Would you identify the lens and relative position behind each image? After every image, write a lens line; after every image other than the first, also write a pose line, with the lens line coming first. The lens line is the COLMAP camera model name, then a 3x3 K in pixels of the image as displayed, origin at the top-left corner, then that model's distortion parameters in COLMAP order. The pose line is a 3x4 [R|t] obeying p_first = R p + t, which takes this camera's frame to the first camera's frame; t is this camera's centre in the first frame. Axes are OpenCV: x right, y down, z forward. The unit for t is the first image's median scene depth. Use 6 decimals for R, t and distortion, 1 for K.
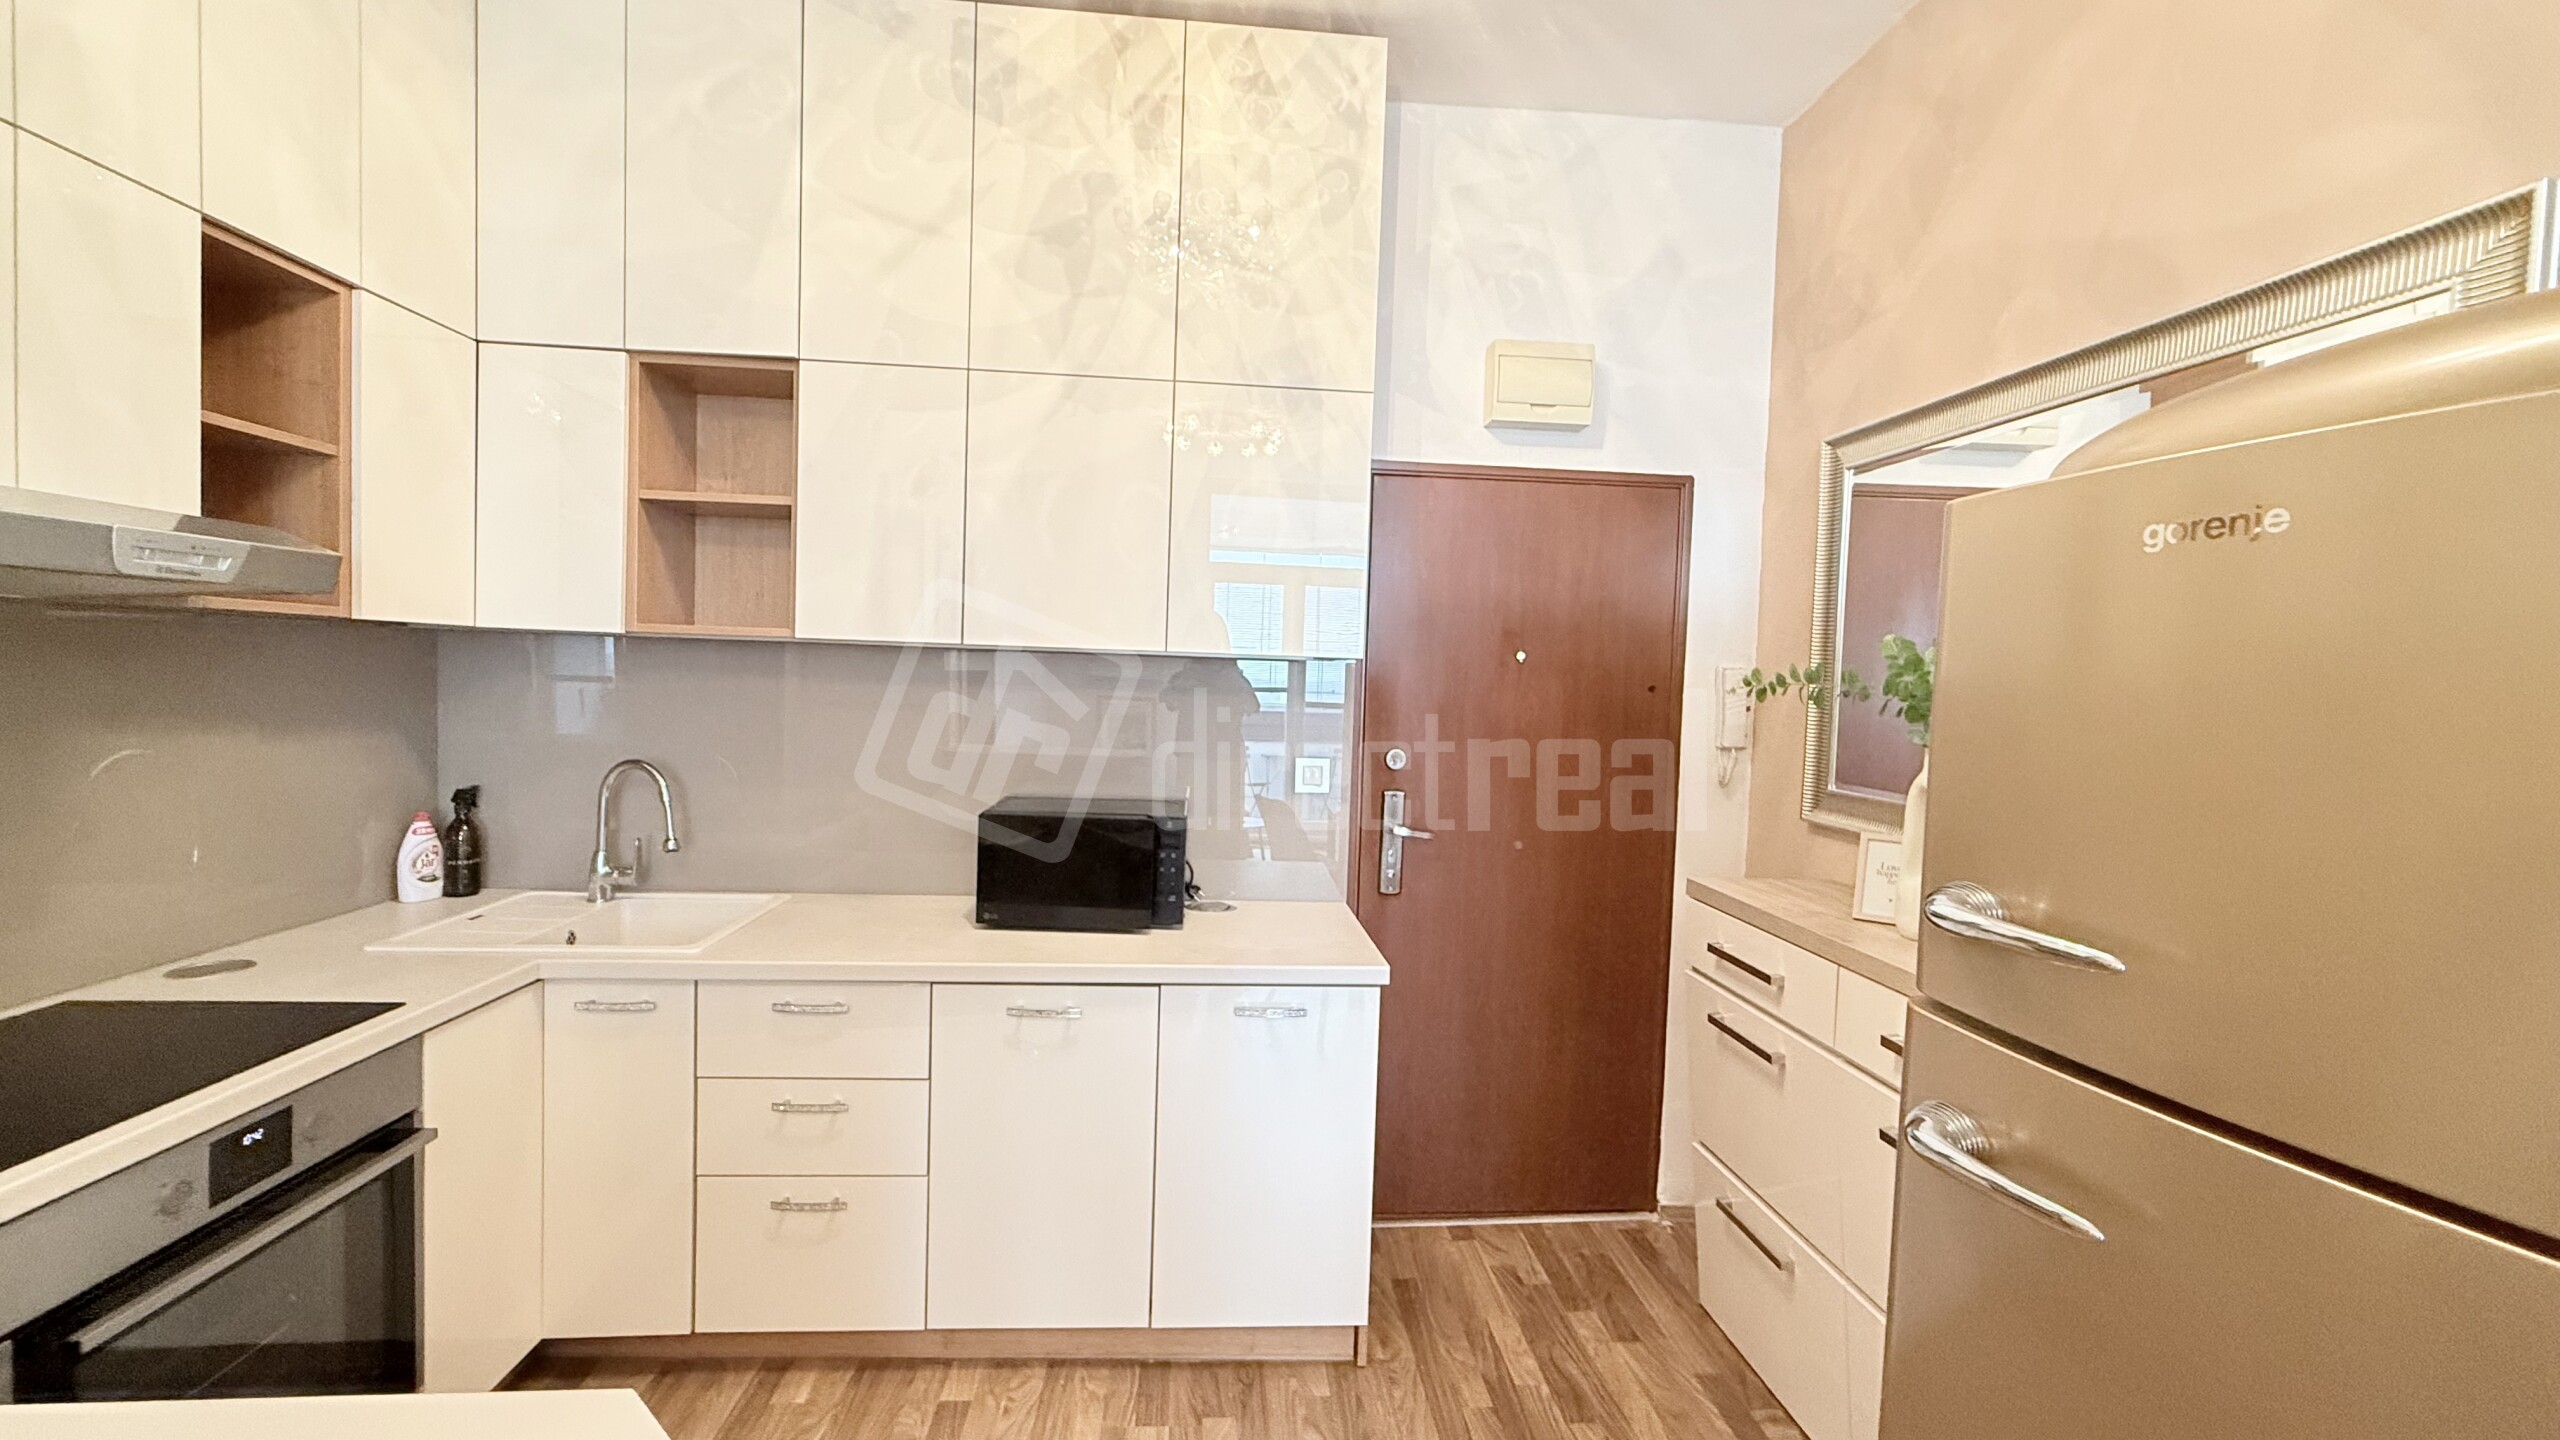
lens RADIAL K [[1017.0, 0, 1266.5], [0, 1017.0, 714.4], [0, 0, 1]] dist [0.001538, -0.001090]
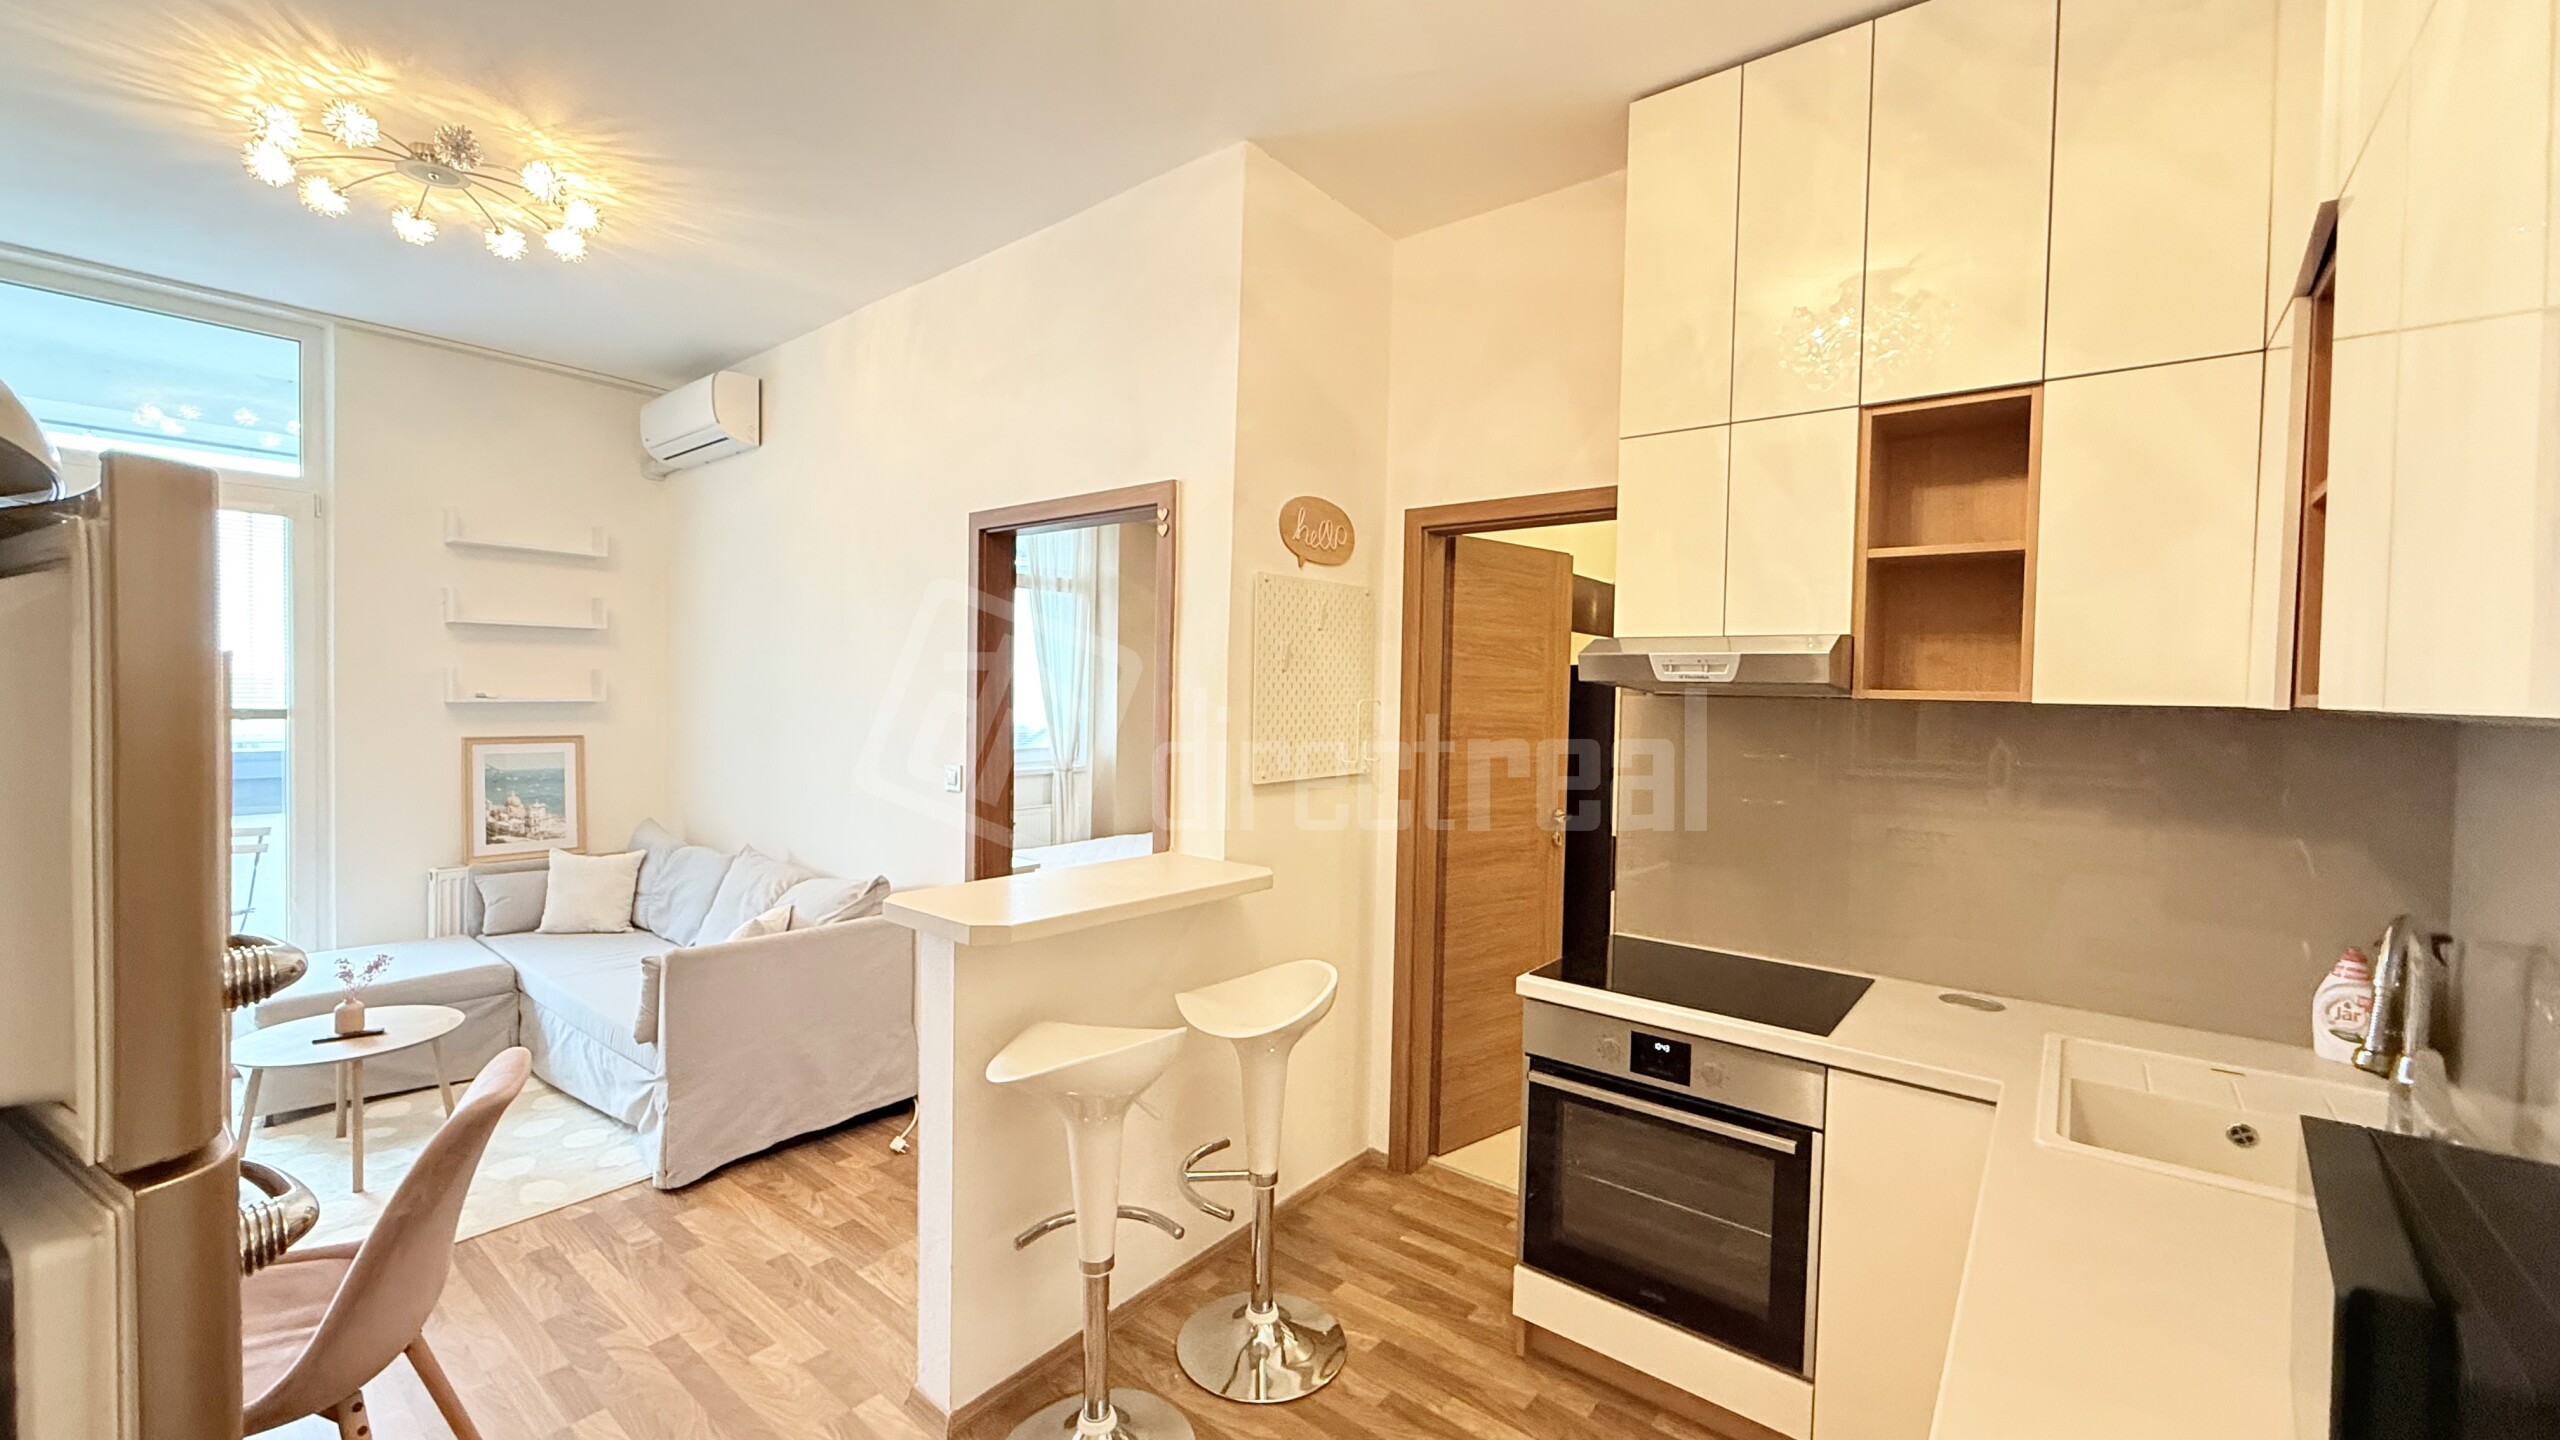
lens RADIAL K [[1017.0, 0, 1270.2], [0, 1017.0, 717.7], [0, 0, 1]] dist [0.001538, -0.001090]
pose [[-0.680531, -0.025901, -0.732261, 0.317063], [-0.069458, 0.997155, 0.029281, -0.046910], [0.729420, 0.070788, -0.680394, 0.957815]]
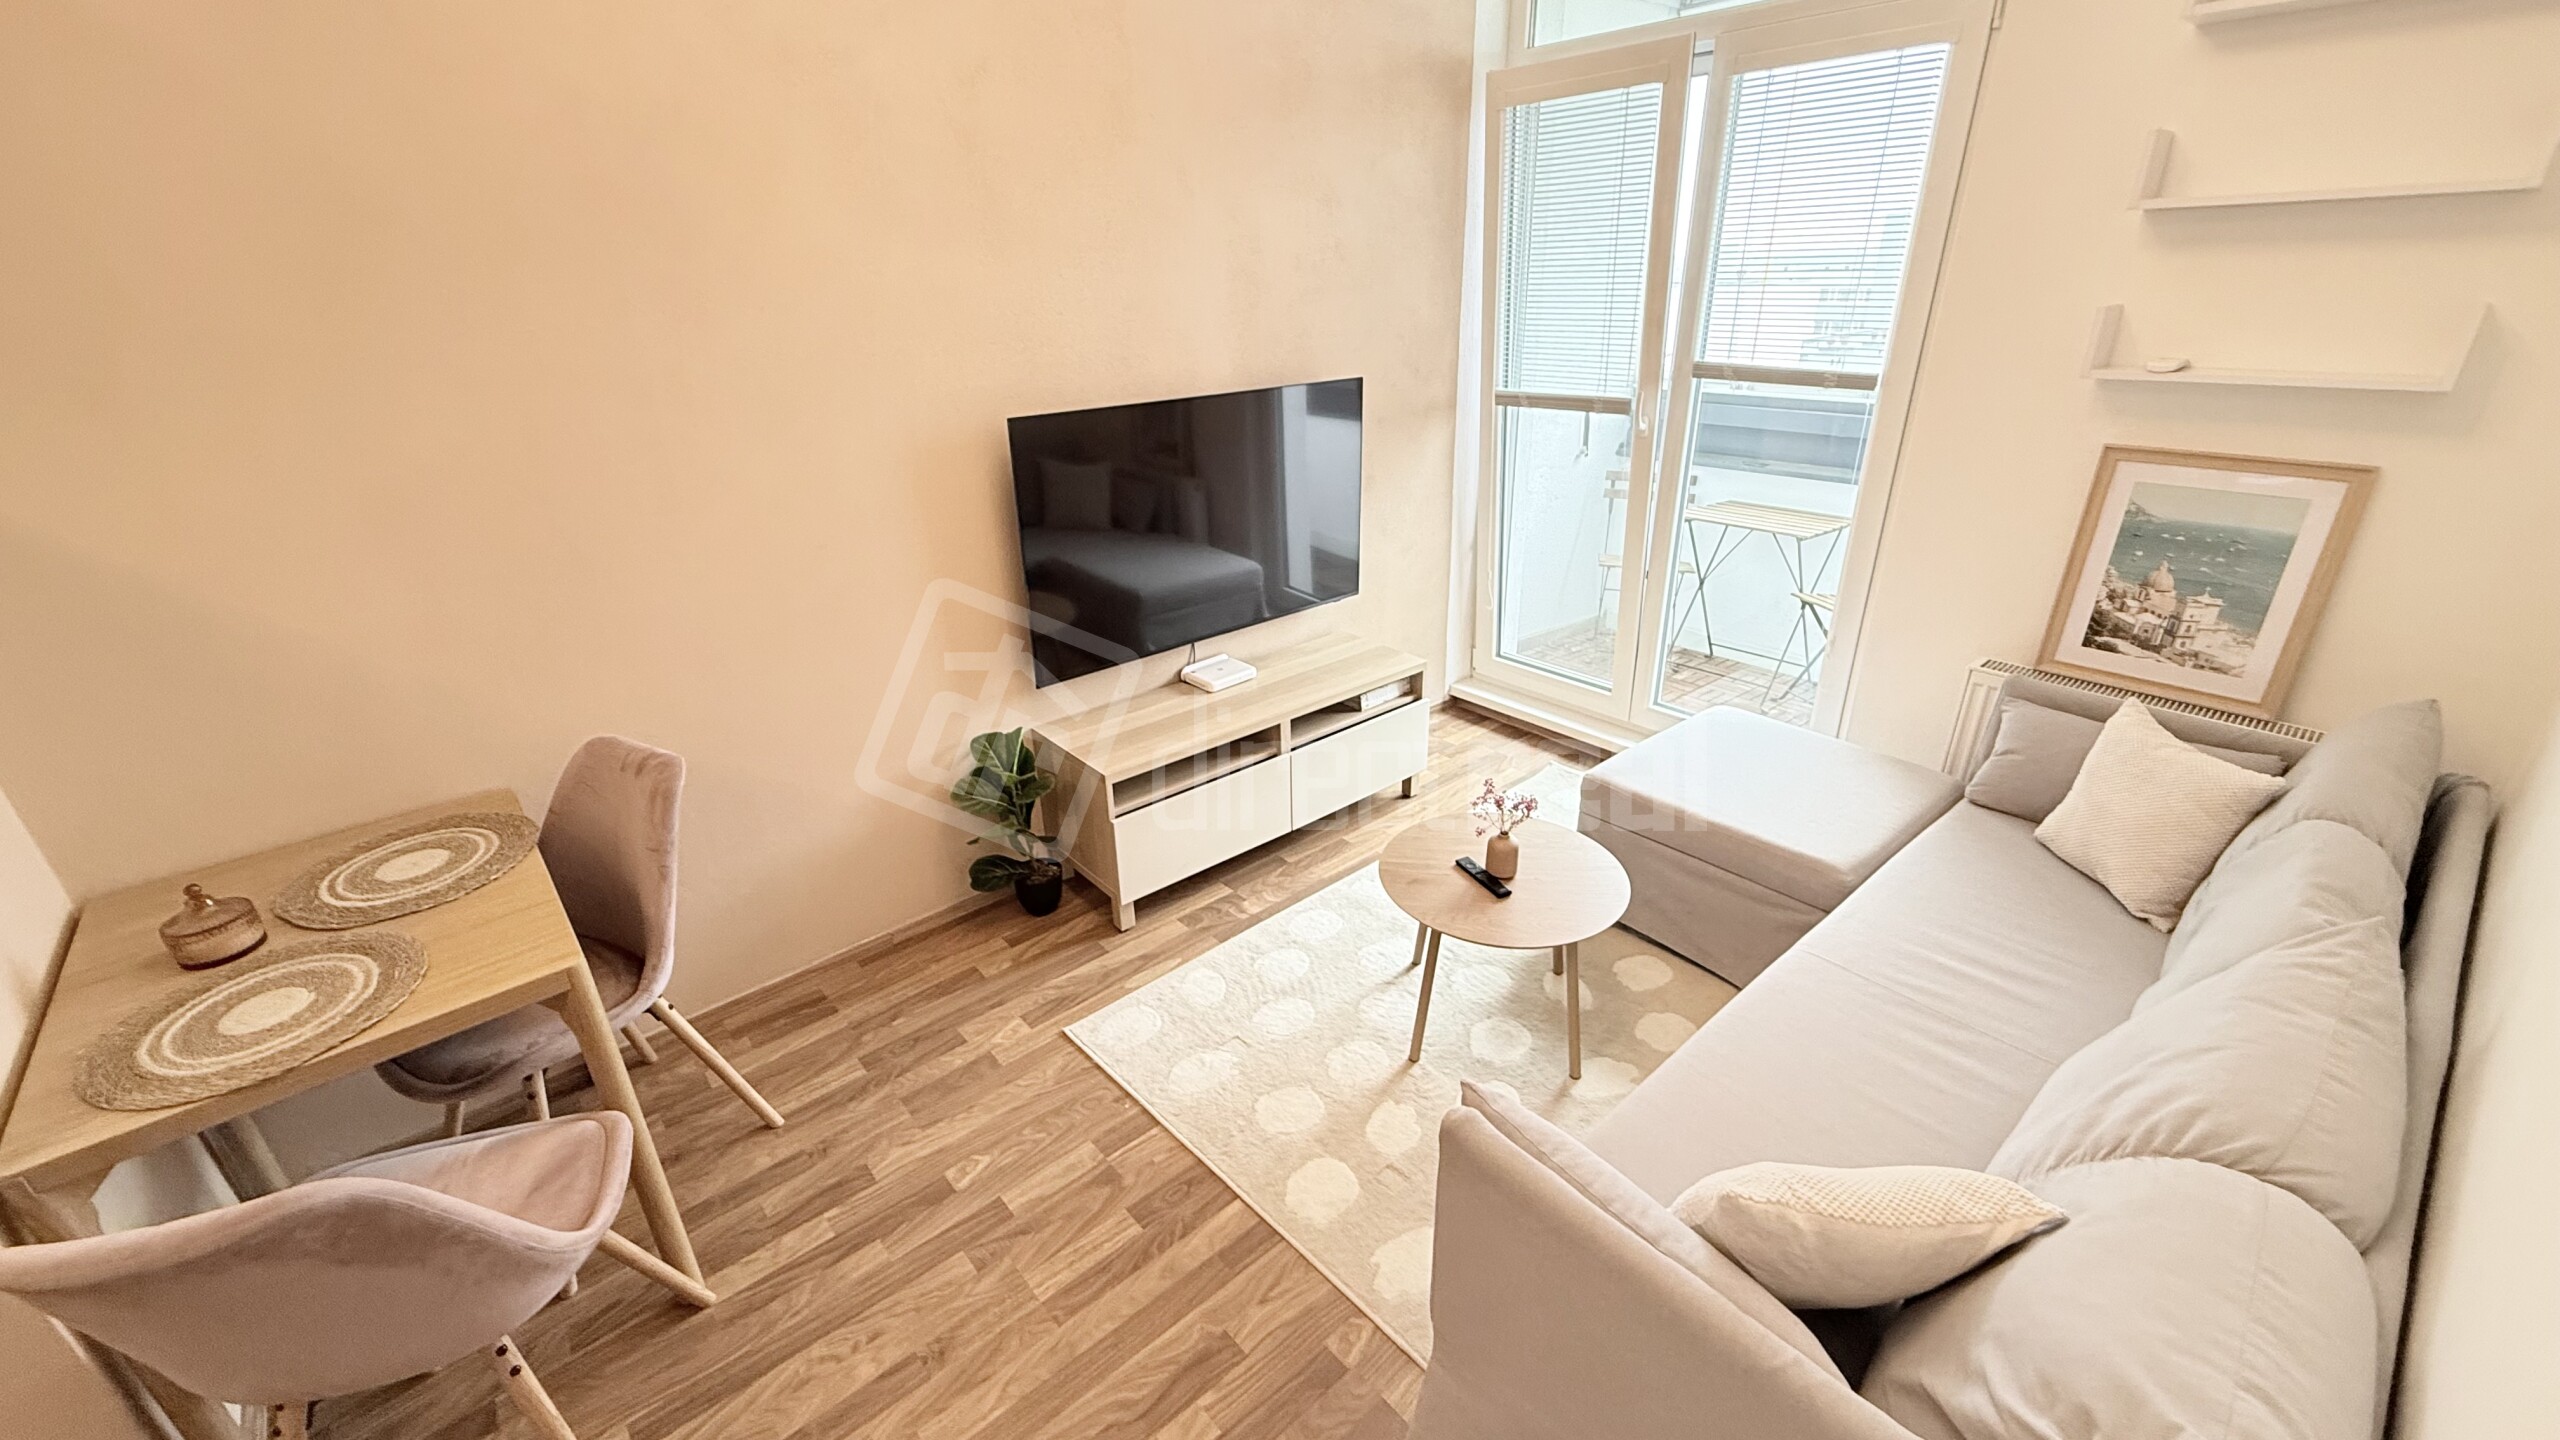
lens RADIAL K [[1017.0, 0, 1270.7], [0, 1017.0, 717.9], [0, 0, 1]] dist [0.001538, -0.001090]
pose [[-0.604361, -0.336973, 0.721940, -0.399009], [0.039610, 0.892322, 0.449659, -0.100031], [-0.795725, 0.300353, -0.525937, -0.185990]]
